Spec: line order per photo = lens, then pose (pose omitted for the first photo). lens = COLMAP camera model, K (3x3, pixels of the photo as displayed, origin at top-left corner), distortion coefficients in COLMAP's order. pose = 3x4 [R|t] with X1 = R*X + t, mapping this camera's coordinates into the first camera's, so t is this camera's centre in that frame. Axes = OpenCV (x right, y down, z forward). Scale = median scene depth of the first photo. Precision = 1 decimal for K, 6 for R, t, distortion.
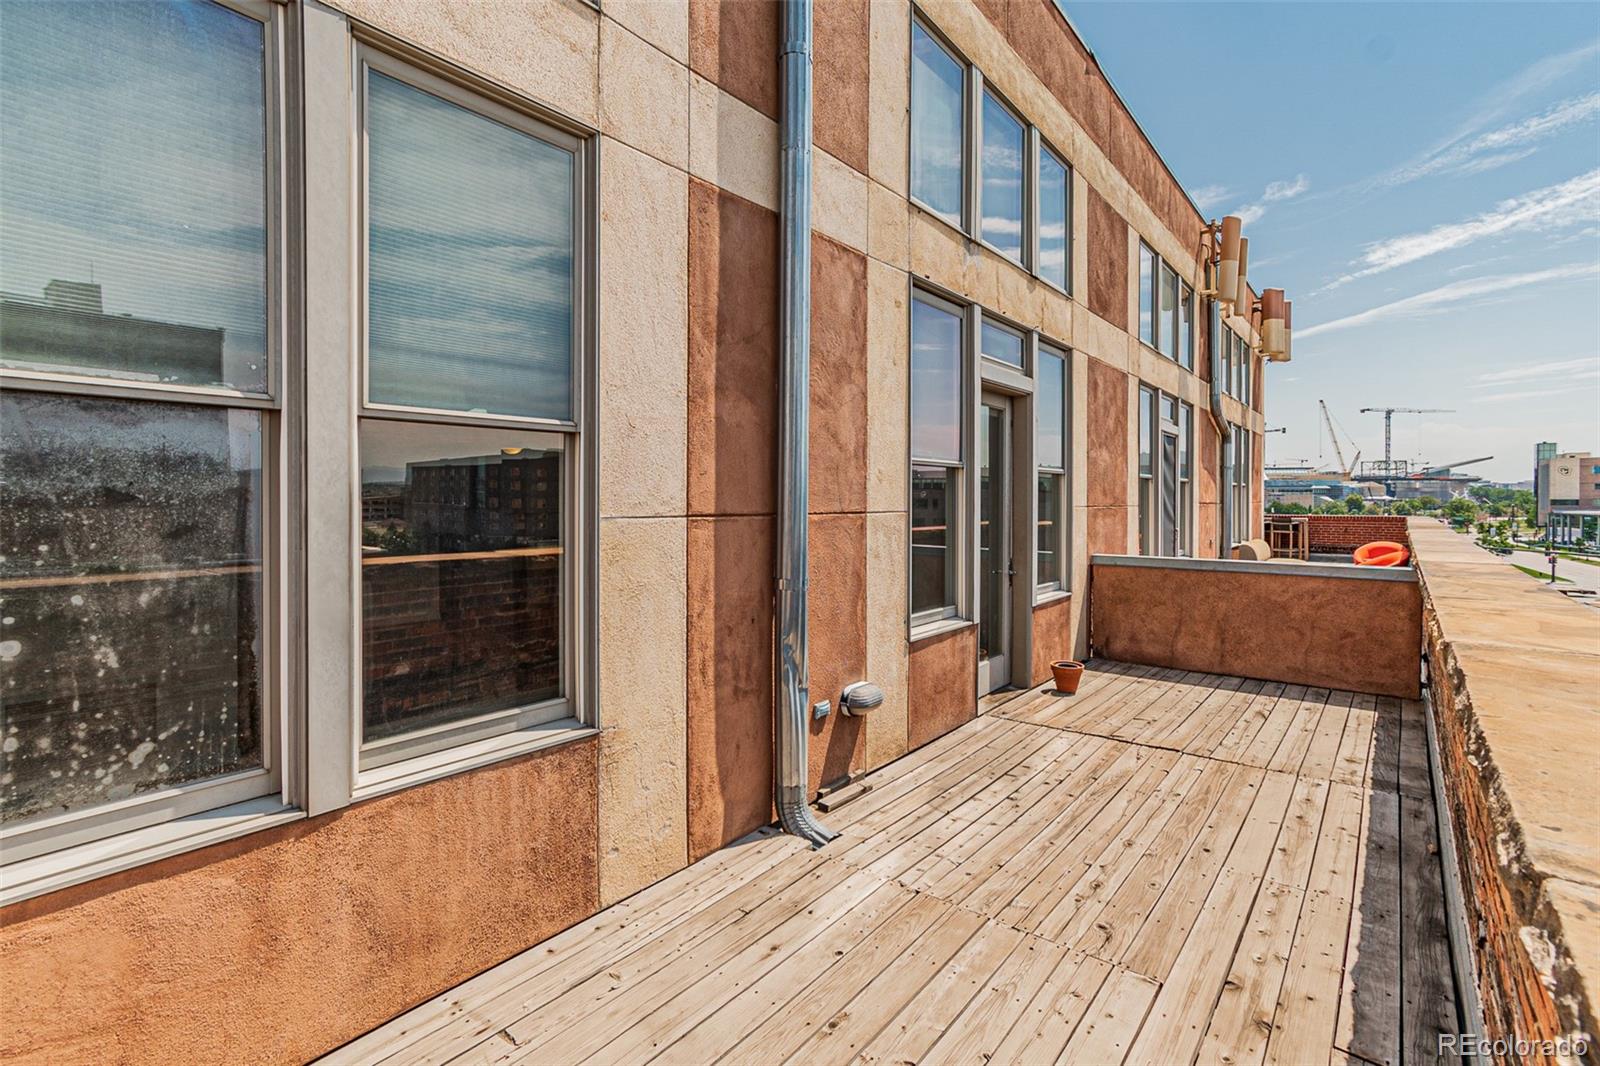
lens RADIAL K [[754.2, 0, 792.0], [0, 754.2, 500.1], [0, 0, 1]] dist [-0.031105, 0.023019]
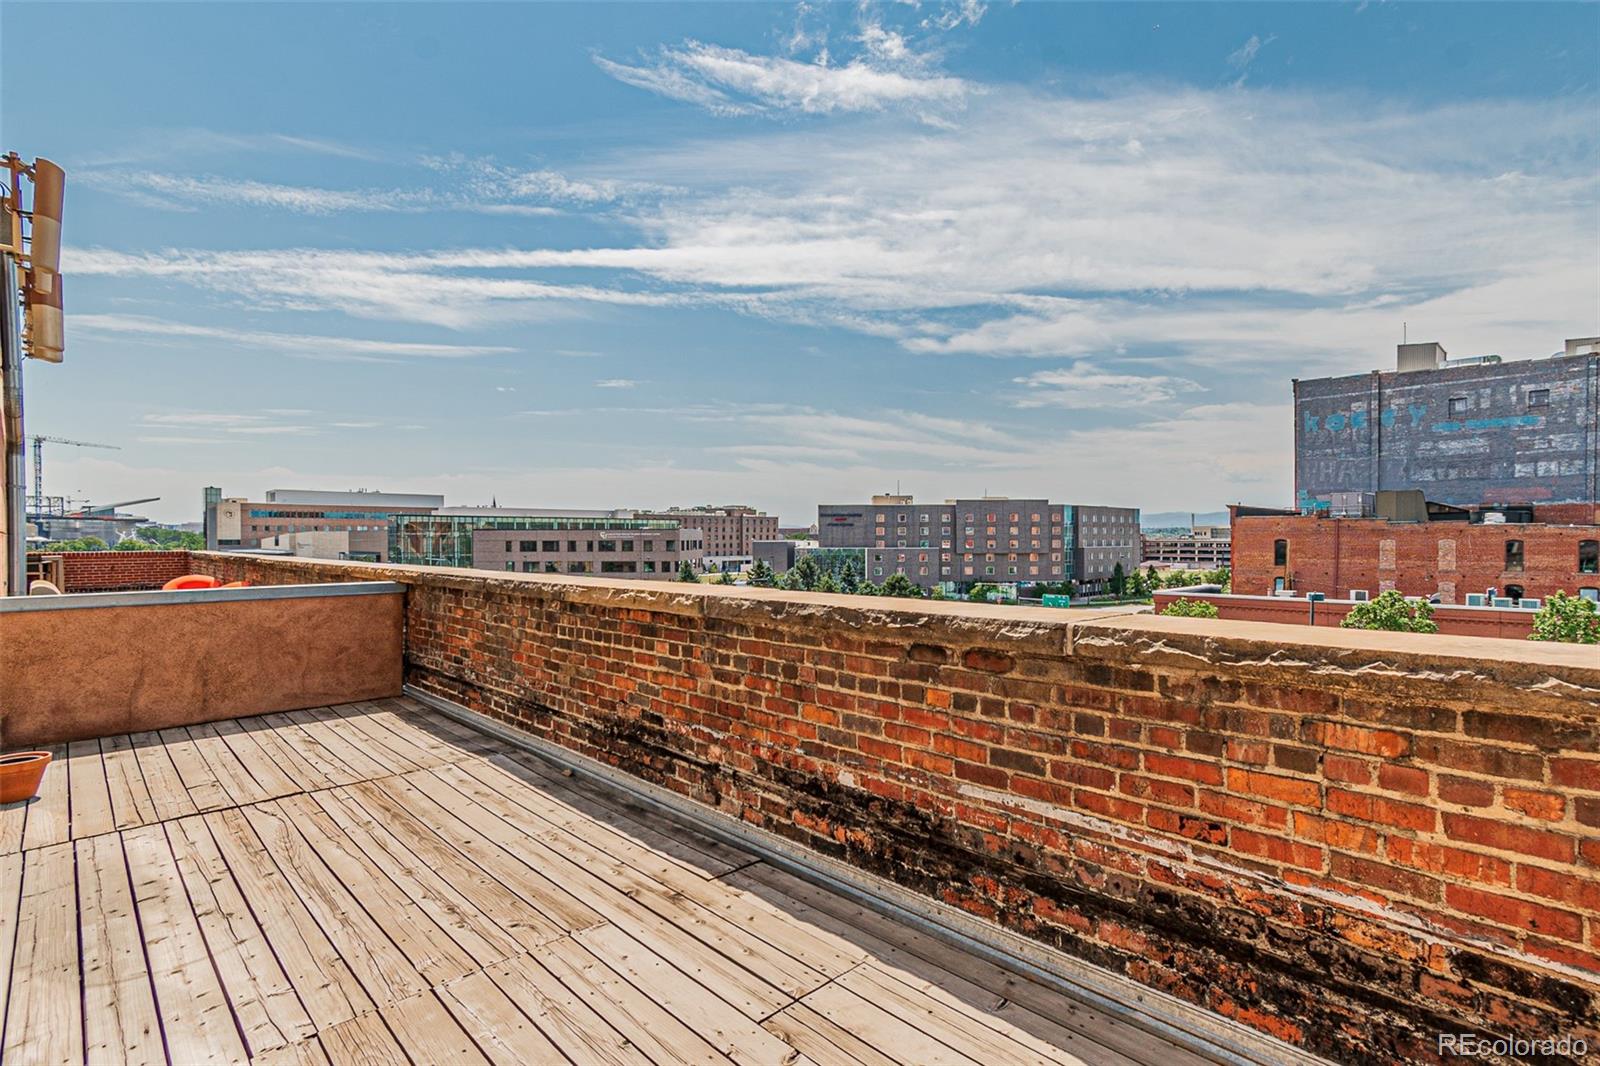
lens RADIAL K [[762.1, 0, 849.5], [0, 762.1, 543.8], [0, 0, 1]] dist [-0.039103, 0.022155]
pose [[0.082675, -0.008907, 0.996537, -0.347368], [0.003908, 0.999955, 0.008613, 0.038002], [-0.996569, 0.003183, 0.082706, 0.304753]]
